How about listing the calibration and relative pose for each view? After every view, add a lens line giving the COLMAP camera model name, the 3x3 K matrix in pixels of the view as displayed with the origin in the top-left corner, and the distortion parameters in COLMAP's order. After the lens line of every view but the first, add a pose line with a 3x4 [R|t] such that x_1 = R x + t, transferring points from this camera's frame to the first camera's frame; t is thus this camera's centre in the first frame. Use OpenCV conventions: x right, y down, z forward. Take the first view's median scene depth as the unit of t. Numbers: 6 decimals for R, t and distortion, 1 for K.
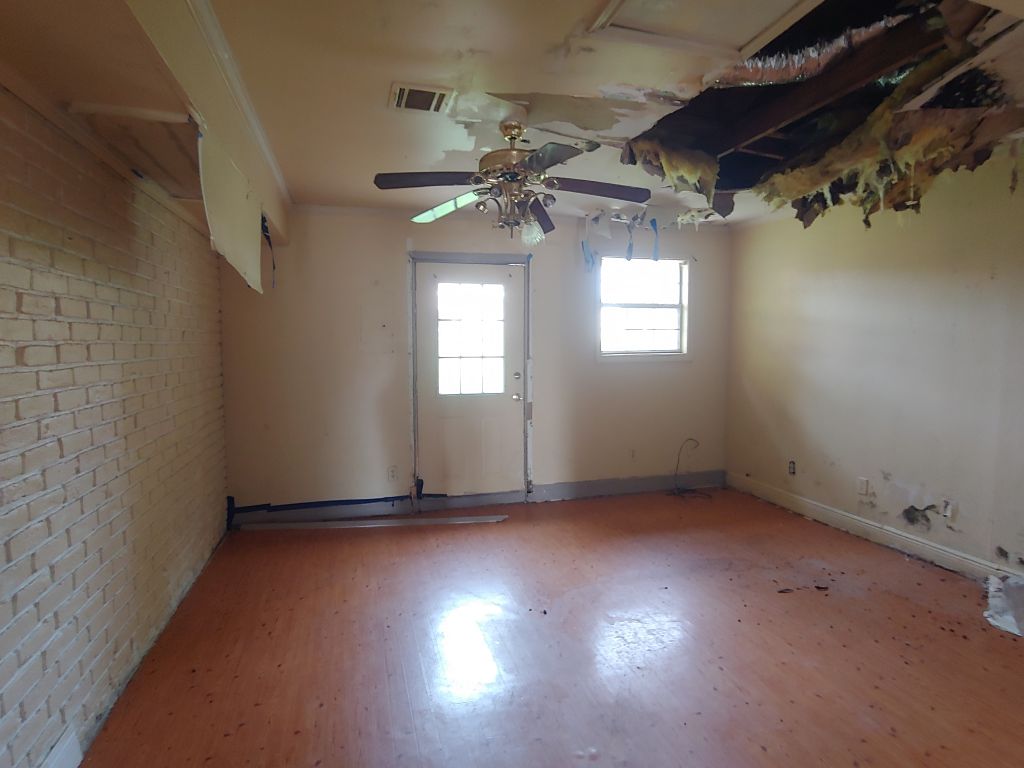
lens RADIAL K [[558.9, 0, 505.0], [0, 558.9, 383.9], [0, 0, 1]] dist [-0.006799, 0.000248]
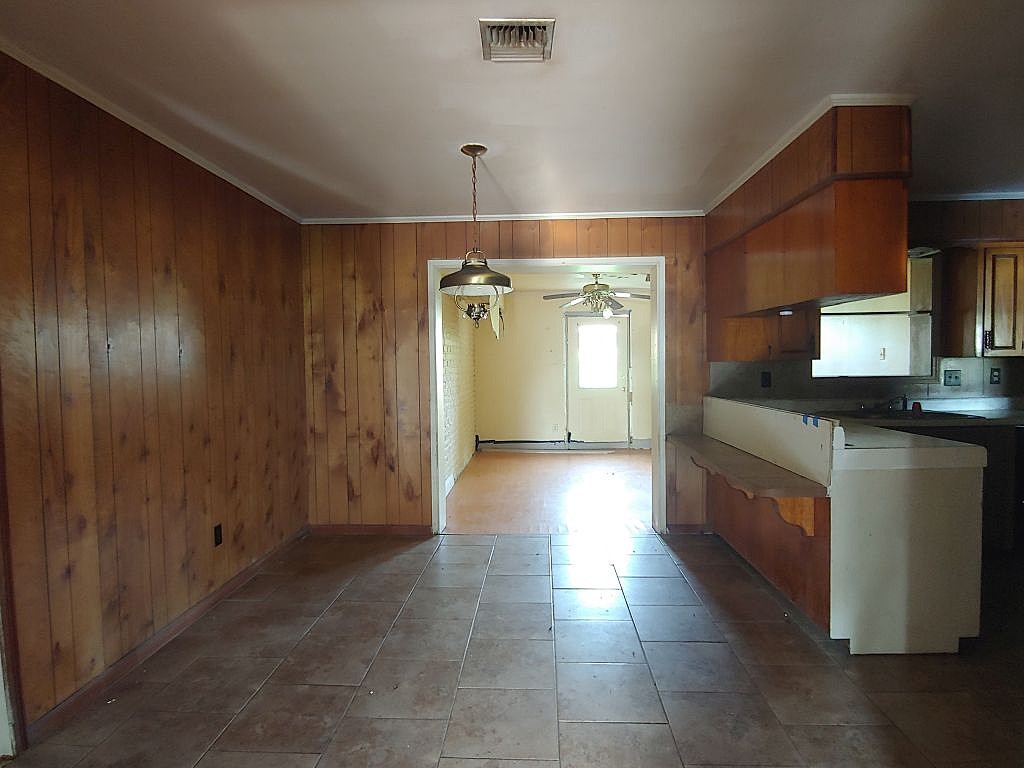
lens RADIAL K [[558.9, 0, 520.3], [0, 558.9, 387.3], [0, 0, 1]] dist [-0.006799, 0.000248]
pose [[0.954103, 0.005822, -0.299422, 0.244907], [-0.013043, 0.999670, -0.022121, 0.062093], [0.299194, 0.025011, 0.953864, -0.820283]]
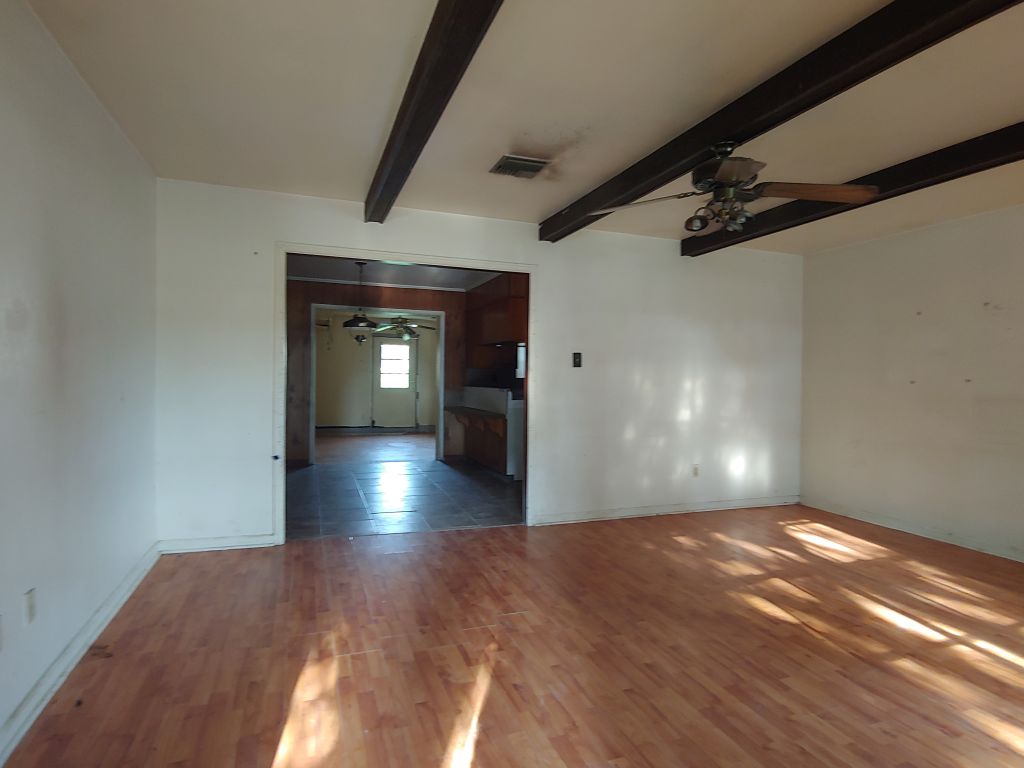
lens RADIAL K [[558.9, 0, 516.2], [0, 558.9, 388.5], [0, 0, 1]] dist [-0.006799, 0.000248]
pose [[0.995920, 0.019975, 0.087999, 0.267392], [-0.015235, 0.998413, -0.054217, 0.149413], [-0.088942, 0.052655, 0.994644, -1.590307]]
